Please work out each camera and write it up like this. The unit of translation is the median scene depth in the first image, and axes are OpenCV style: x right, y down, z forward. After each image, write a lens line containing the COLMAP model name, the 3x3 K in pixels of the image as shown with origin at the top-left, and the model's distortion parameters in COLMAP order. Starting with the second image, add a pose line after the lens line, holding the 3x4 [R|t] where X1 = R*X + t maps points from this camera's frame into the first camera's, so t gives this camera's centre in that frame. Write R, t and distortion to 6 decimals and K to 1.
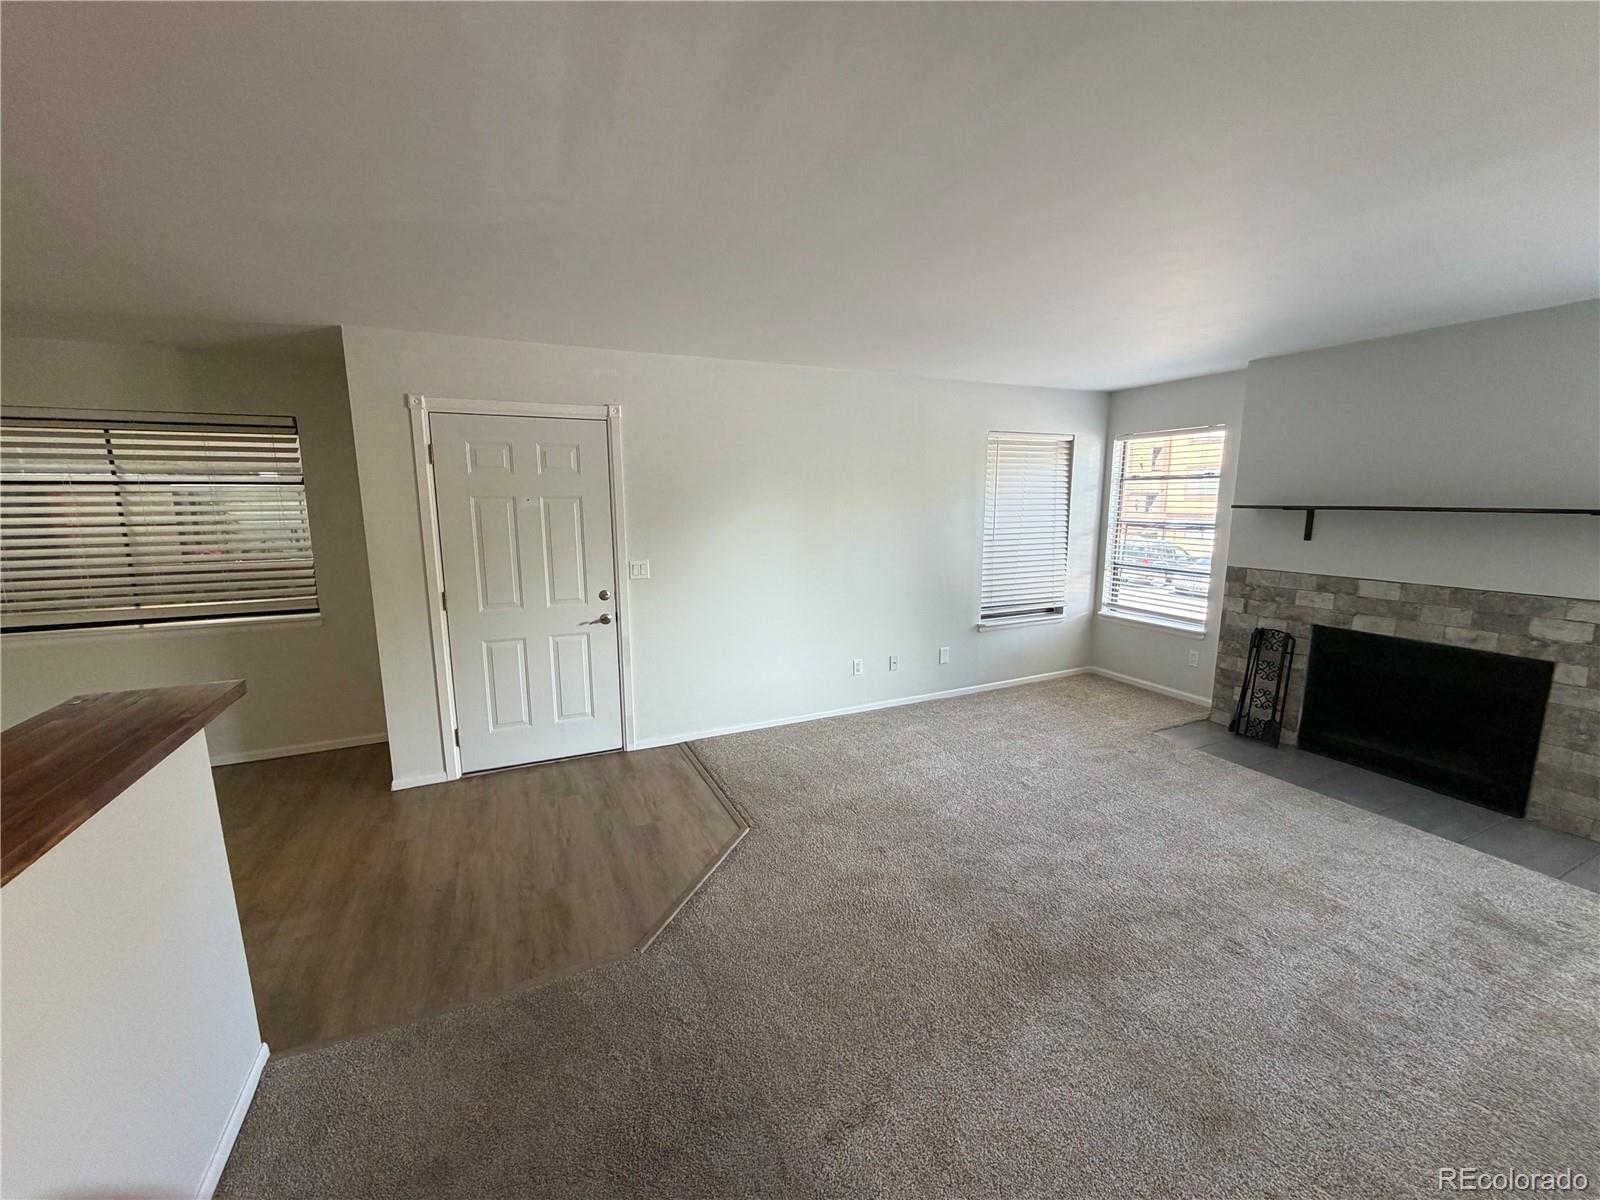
lens RADIAL K [[639.7, 0, 792.6], [0, 639.7, 601.5], [0, 0, 1]] dist [-0.000738, 0.000494]
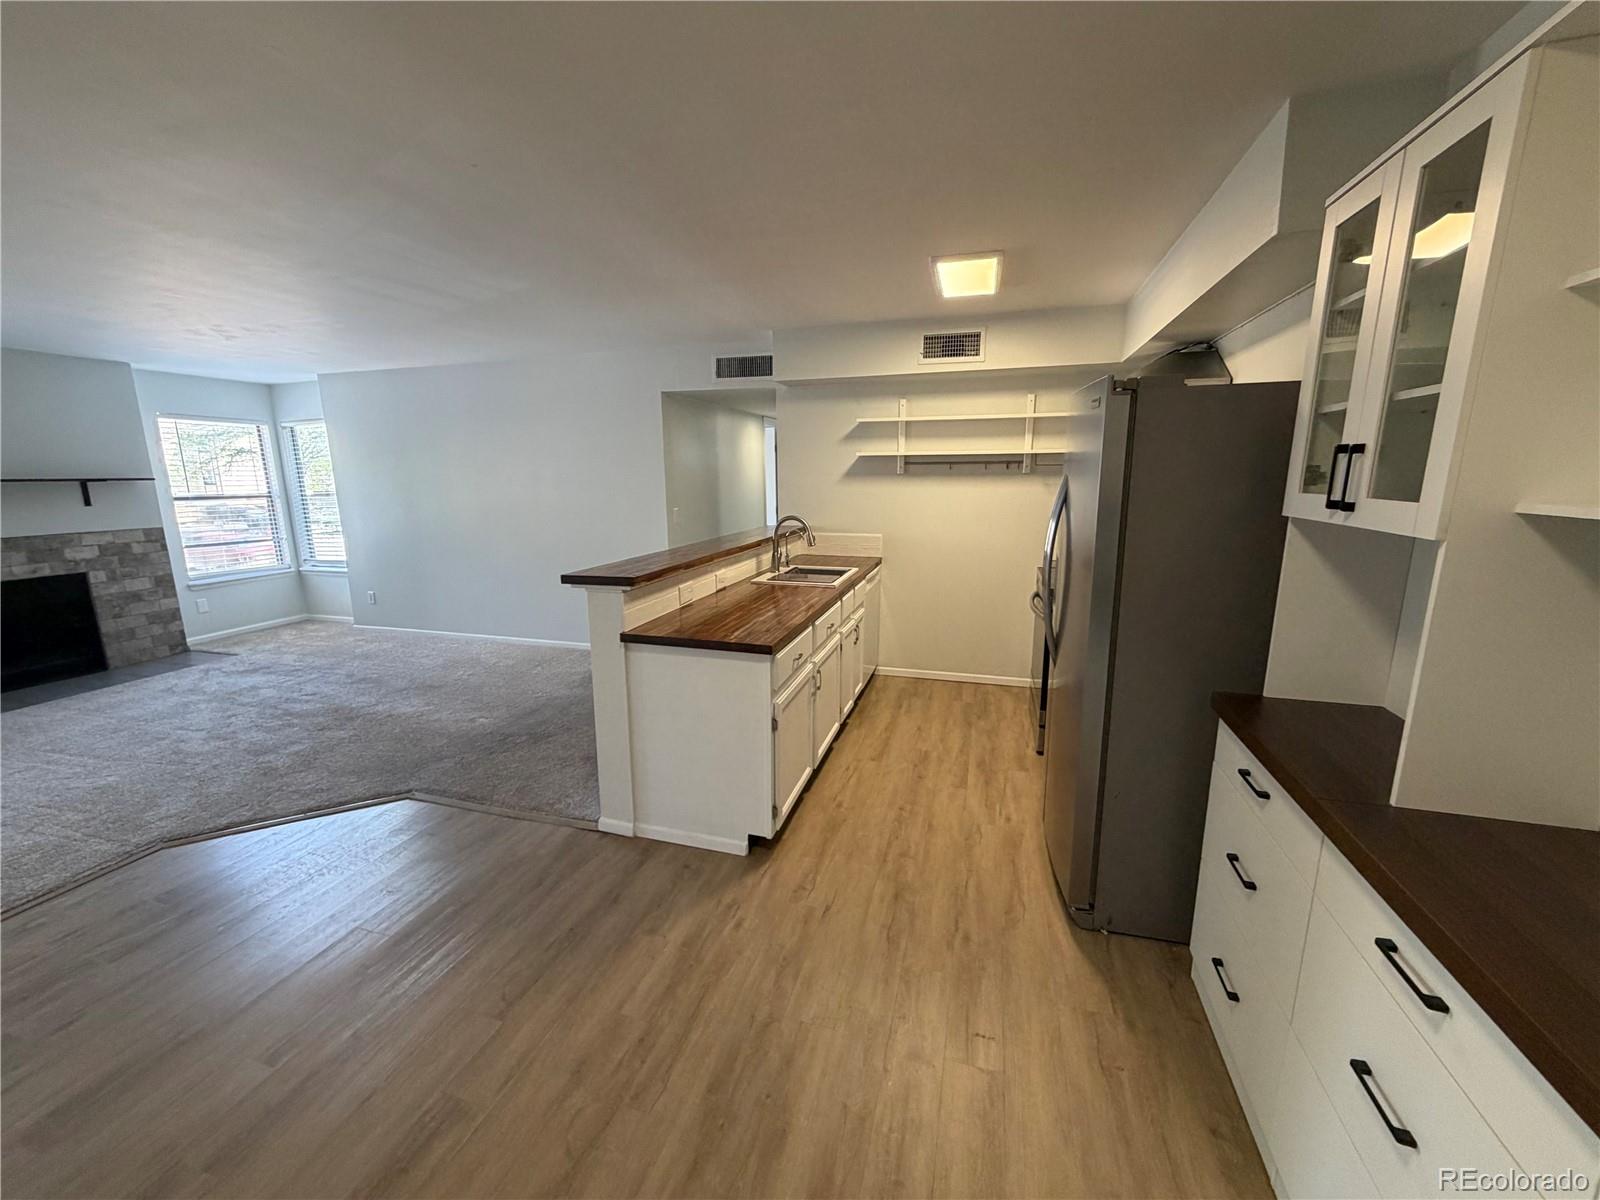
lens RADIAL K [[639.7, 0, 794.0], [0, 639.7, 601.3], [0, 0, 1]] dist [-0.000738, 0.000494]
pose [[-0.744743, -0.117384, 0.656947, -1.066569], [0.122318, 0.943722, 0.307290, -0.099707], [-0.656046, 0.309209, -0.688472, 0.805801]]
